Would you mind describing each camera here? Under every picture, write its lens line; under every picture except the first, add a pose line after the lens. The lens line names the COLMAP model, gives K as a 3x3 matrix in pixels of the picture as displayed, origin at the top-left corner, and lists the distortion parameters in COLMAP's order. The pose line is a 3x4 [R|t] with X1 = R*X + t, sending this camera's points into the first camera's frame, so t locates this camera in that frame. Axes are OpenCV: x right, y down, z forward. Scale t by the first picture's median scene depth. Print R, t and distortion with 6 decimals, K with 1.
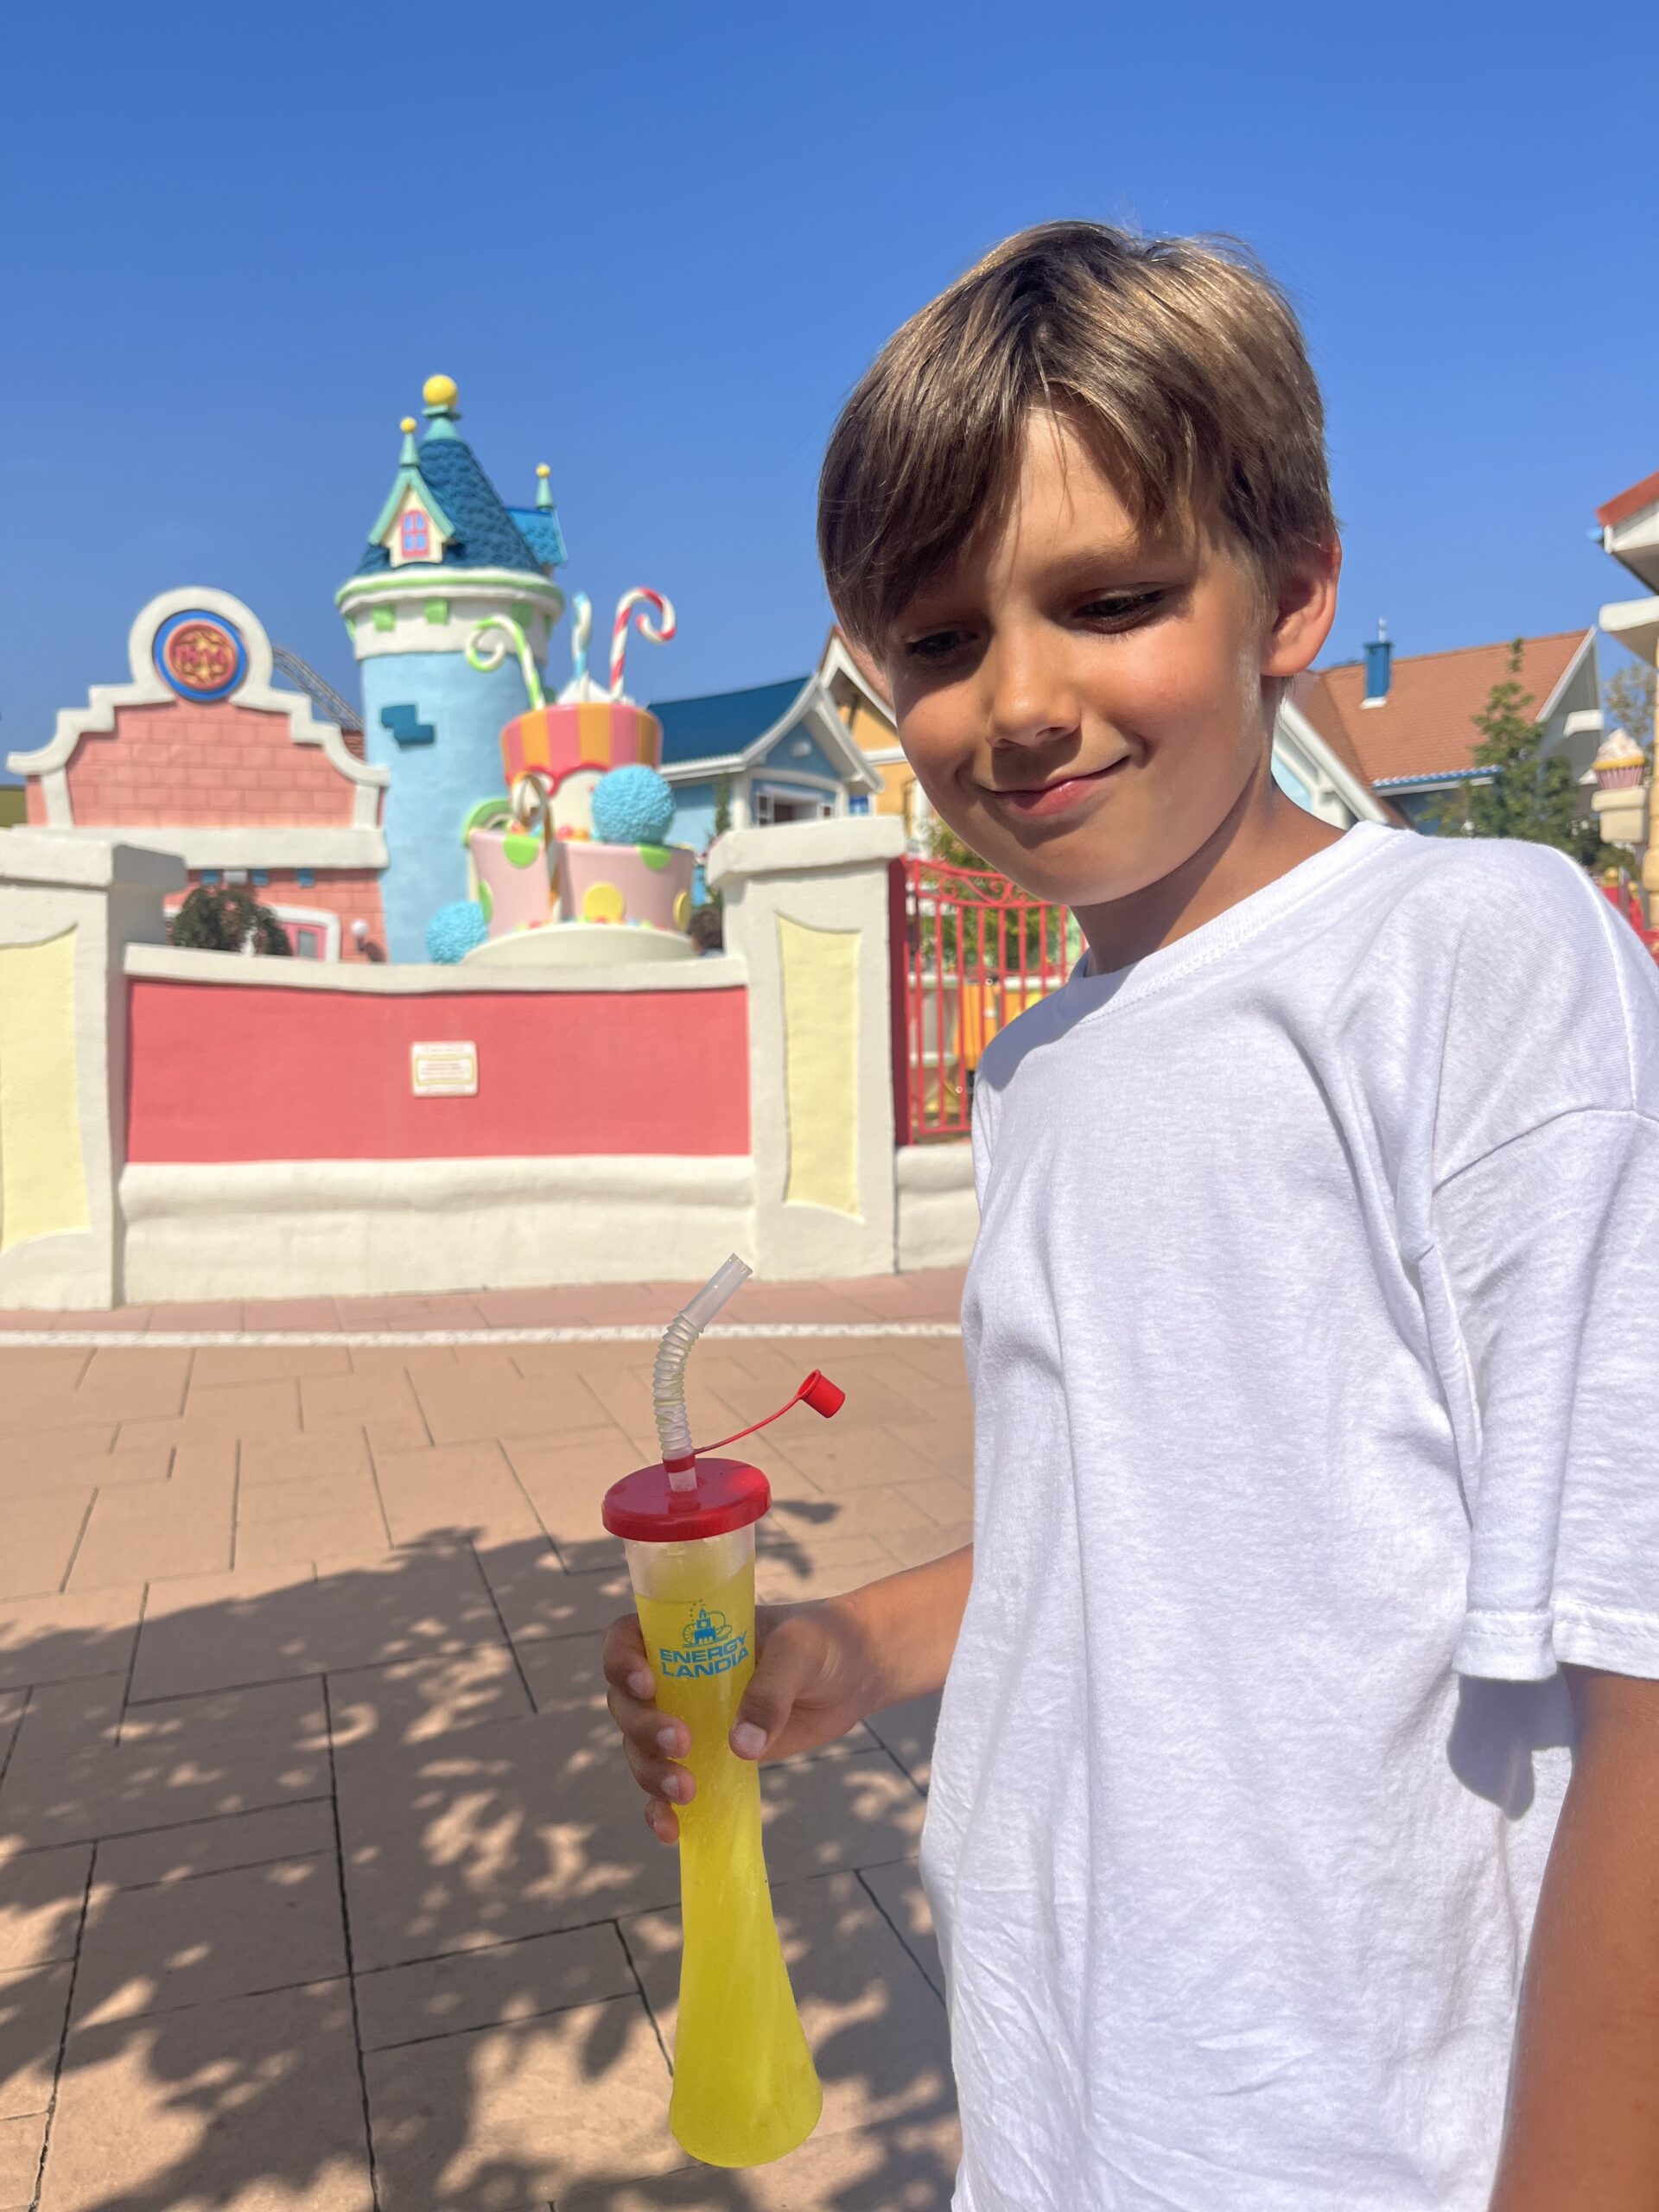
lens RADIAL K [[1688.0, 0, 827.5], [0, 1688.0, 1101.9], [0, 0, 1]] dist [0.024262, 0.002403]
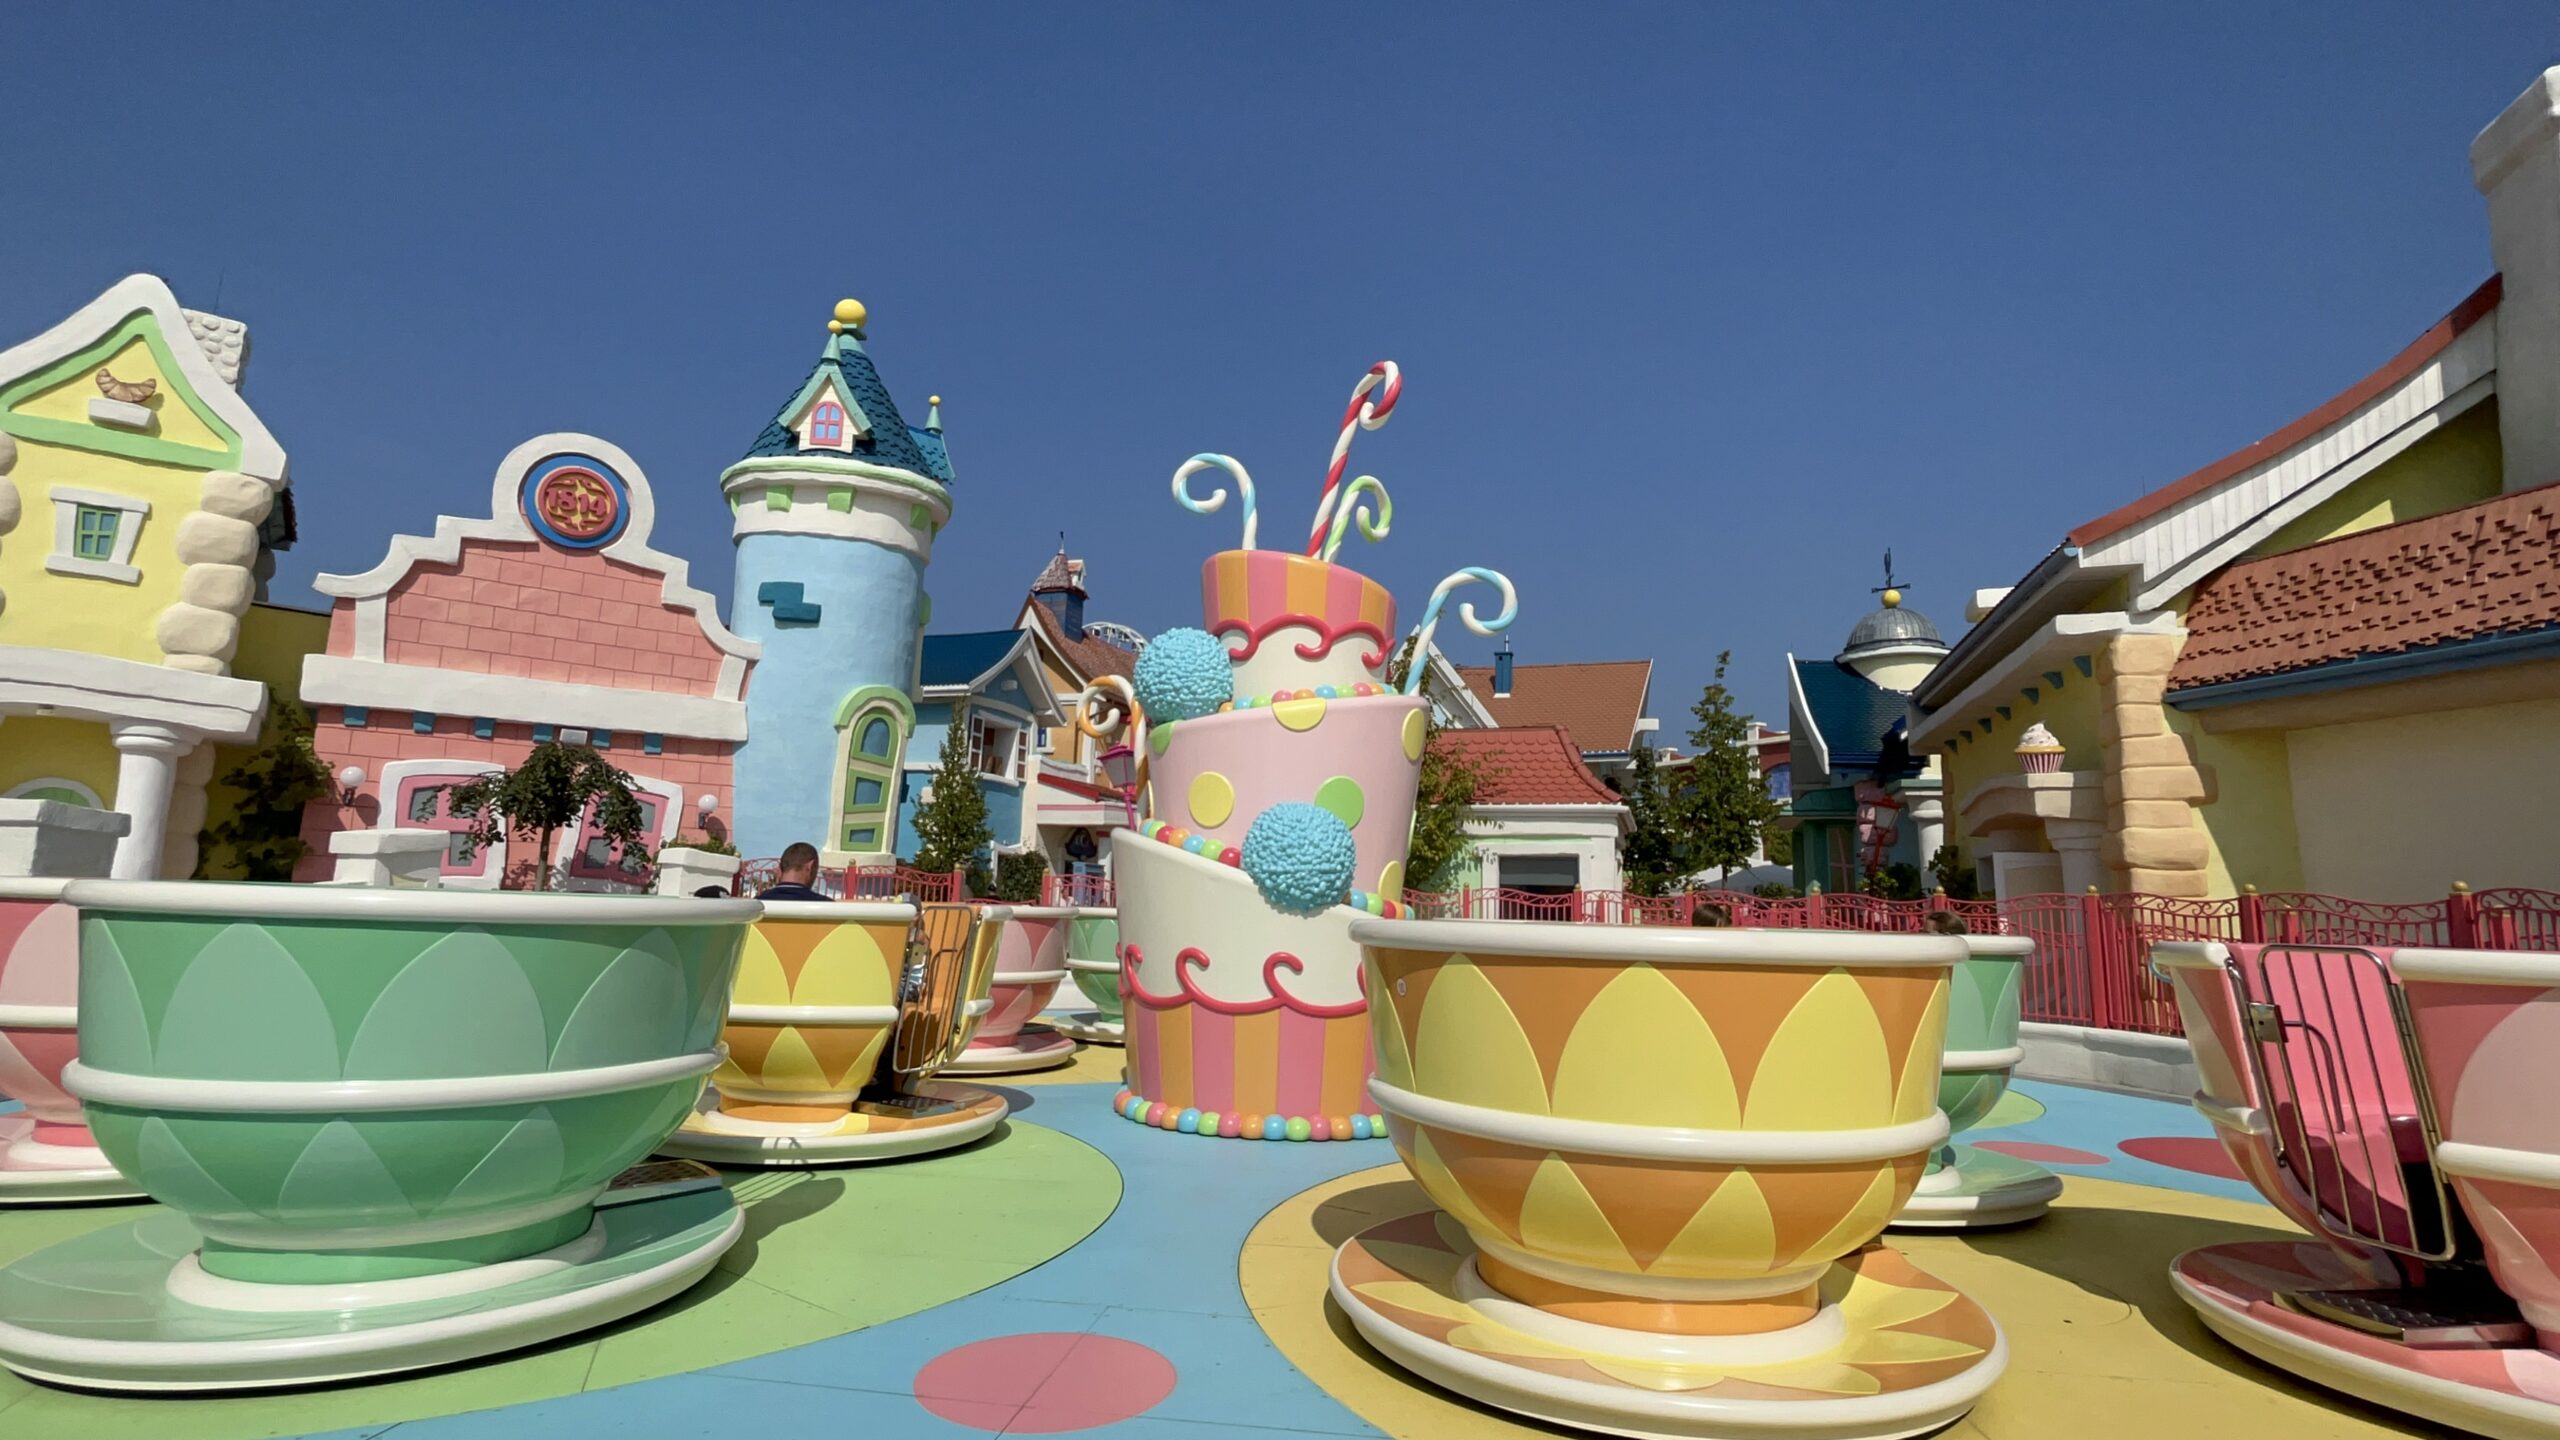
lens RADIAL K [[1180.2, 0, 1279.5], [0, 1180.2, 726.6], [0, 0, 1]] dist [-0.000683, -0.000649]
pose [[0.947168, 0.099195, 0.305014, -0.182078], [-0.036903, 0.978362, -0.203581, -0.022373], [-0.318608, 0.181569, 0.930334, 0.282753]]
